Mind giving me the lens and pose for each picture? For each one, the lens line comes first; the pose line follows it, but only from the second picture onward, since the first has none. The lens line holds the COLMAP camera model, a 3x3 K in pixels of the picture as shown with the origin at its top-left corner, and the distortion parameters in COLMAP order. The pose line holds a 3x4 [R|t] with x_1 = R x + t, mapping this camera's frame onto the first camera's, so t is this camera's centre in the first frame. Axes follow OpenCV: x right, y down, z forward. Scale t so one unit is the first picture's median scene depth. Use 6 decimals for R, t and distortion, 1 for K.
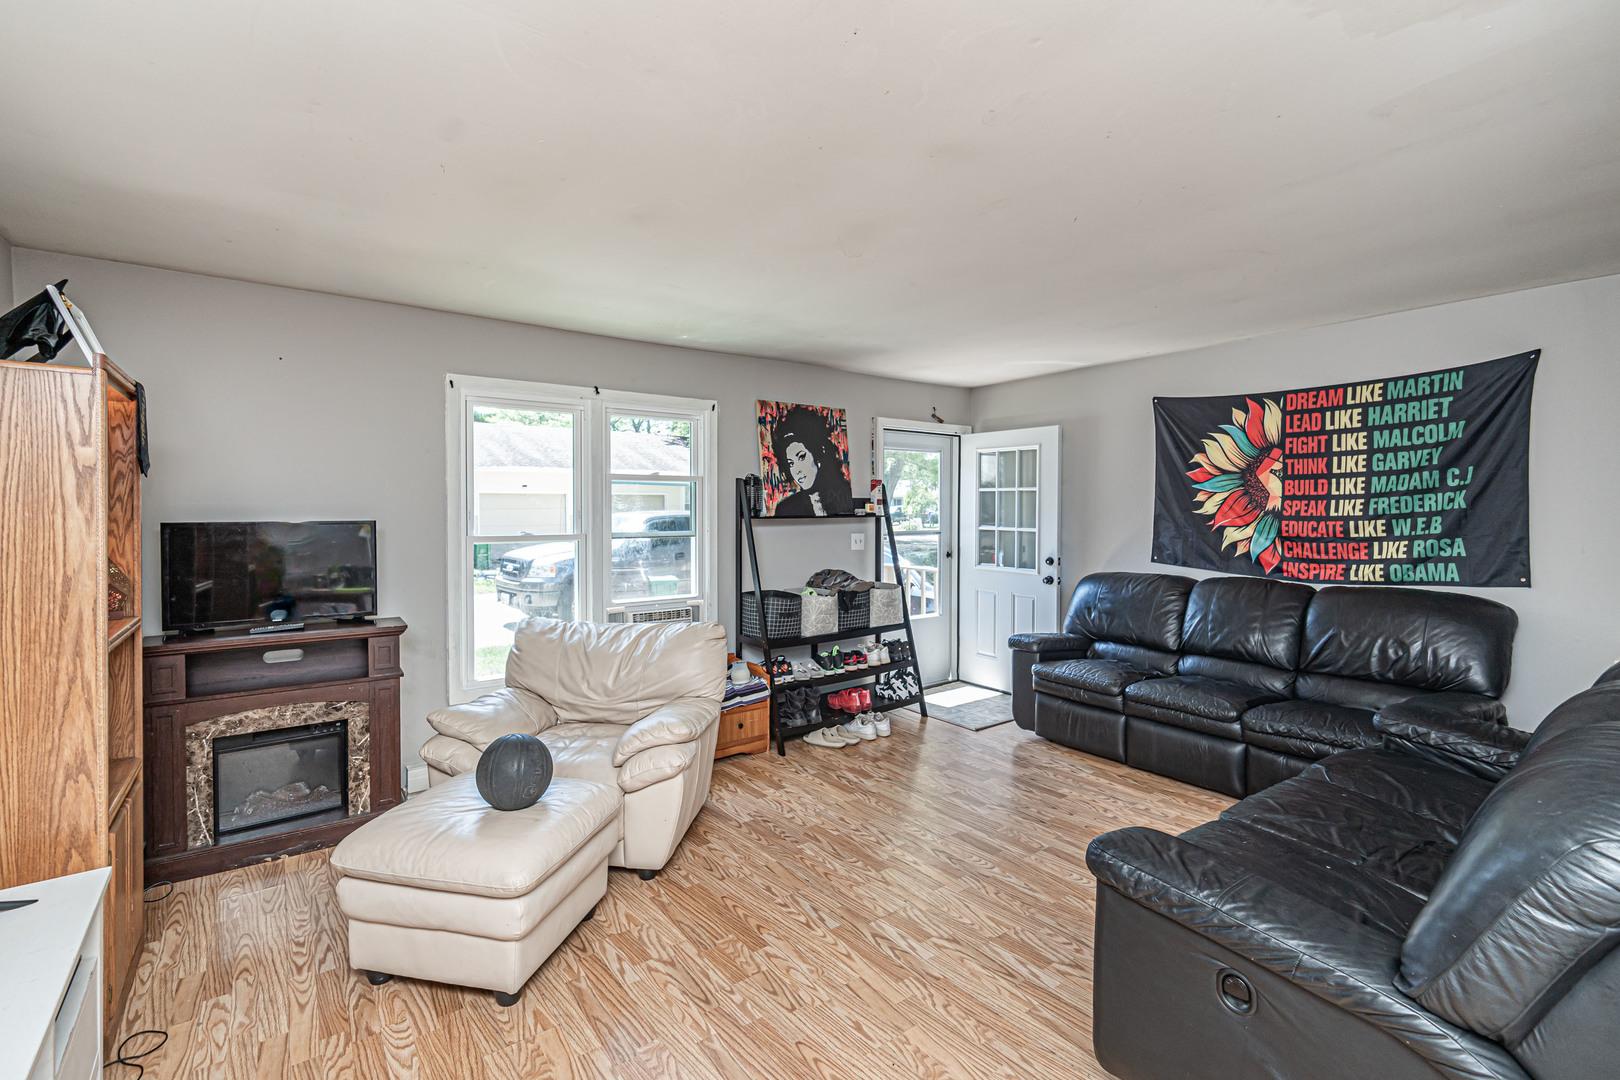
lens RADIAL K [[732.8, 0, 800.8], [0, 732.8, 523.2], [0, 0, 1]] dist [0.002624, 0.000114]
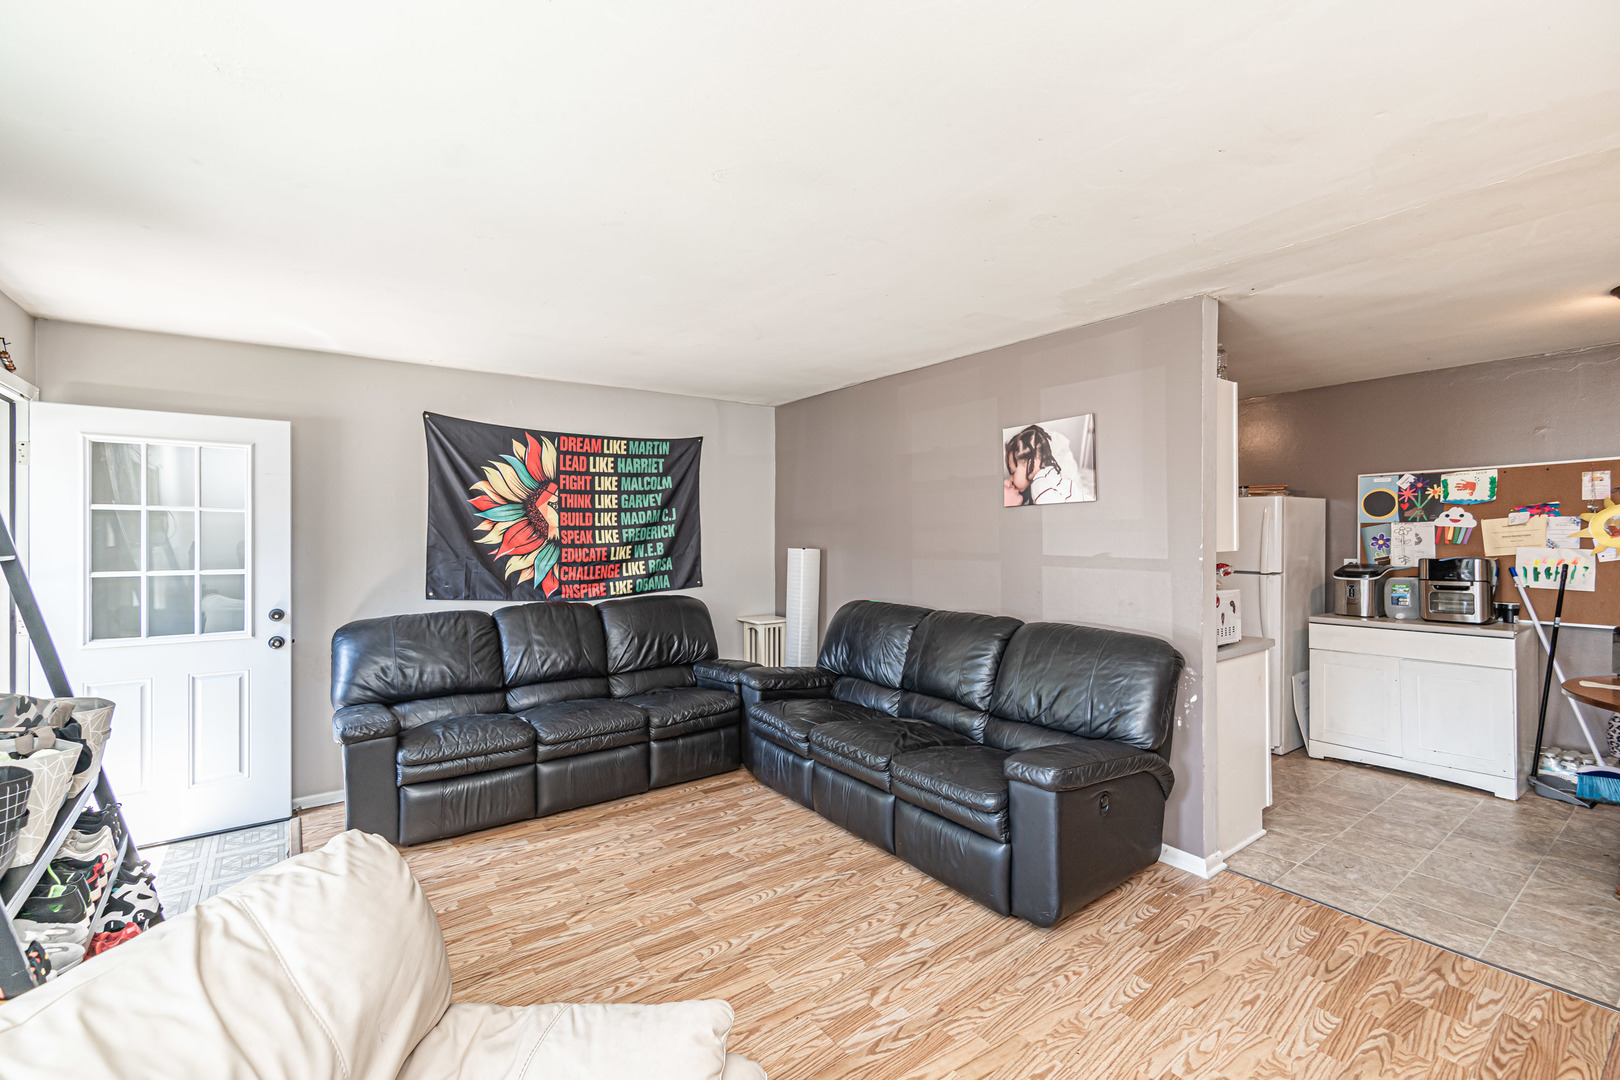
lens RADIAL K [[699.7, 0, 799.1], [0, 699.7, 539.7], [0, 0, 1]] dist [0.003724, 0.000221]
pose [[-0.003787, -0.006575, 0.999971, -0.426061], [0.025624, 0.999649, 0.006670, -0.014981], [-0.999664, 0.025649, -0.003618, 0.663289]]
